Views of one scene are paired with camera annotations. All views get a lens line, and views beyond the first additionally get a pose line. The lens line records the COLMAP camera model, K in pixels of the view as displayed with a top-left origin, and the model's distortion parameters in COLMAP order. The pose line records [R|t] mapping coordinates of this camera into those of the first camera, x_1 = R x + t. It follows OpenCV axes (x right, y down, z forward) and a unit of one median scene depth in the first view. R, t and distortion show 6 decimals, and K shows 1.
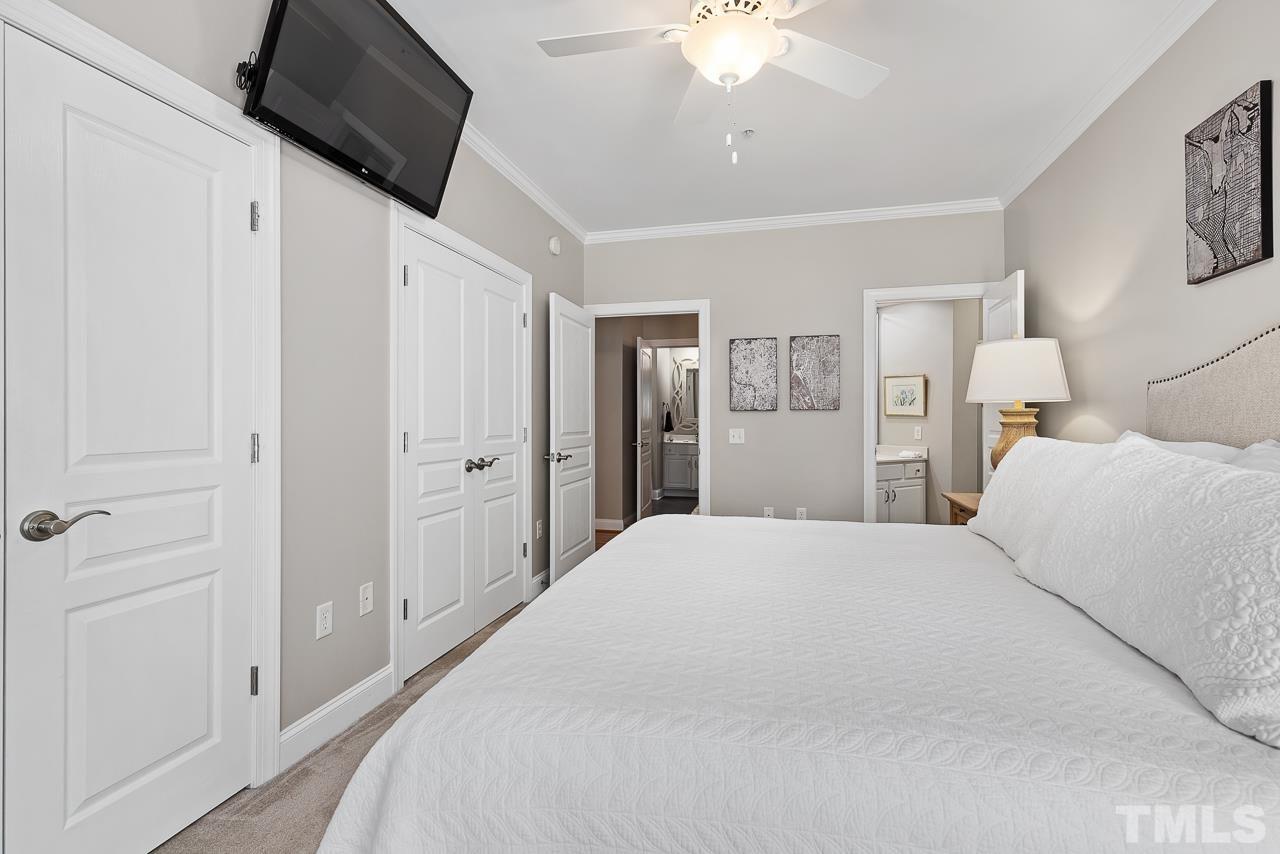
lens RADIAL K [[568.3, 0, 639.7], [0, 568.3, 419.2], [0, 0, 1]] dist [0.000596, 0.000015]
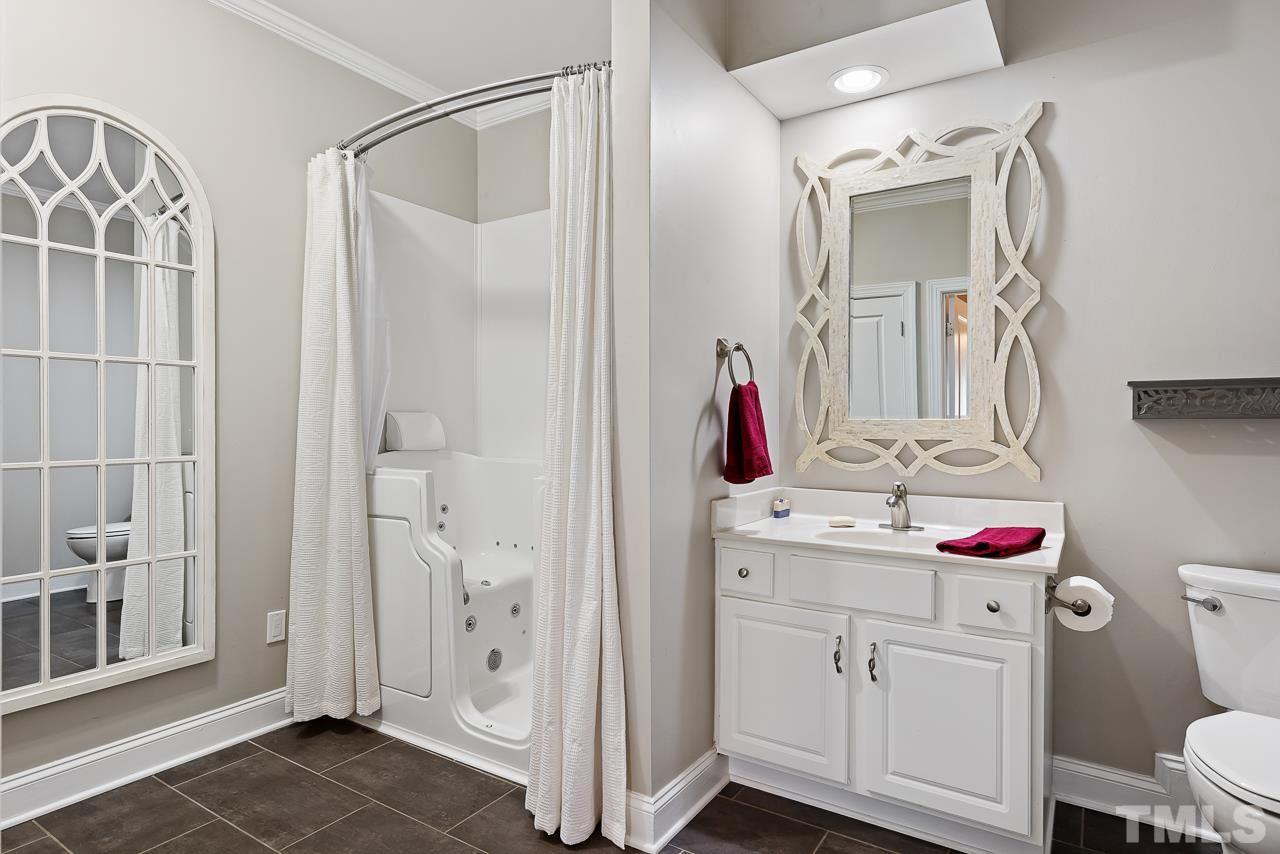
lens RADIAL K [[699.5, 0, 639.8], [0, 699.5, 427.6], [0, 0, 1]] dist [-0.003546, -0.000143]
pose [[0.947116, 0.006250, -0.320830, 0.092624], [-0.005646, 0.999980, 0.002813, 0.002026], [0.320841, -0.000853, 0.947133, 0.710341]]
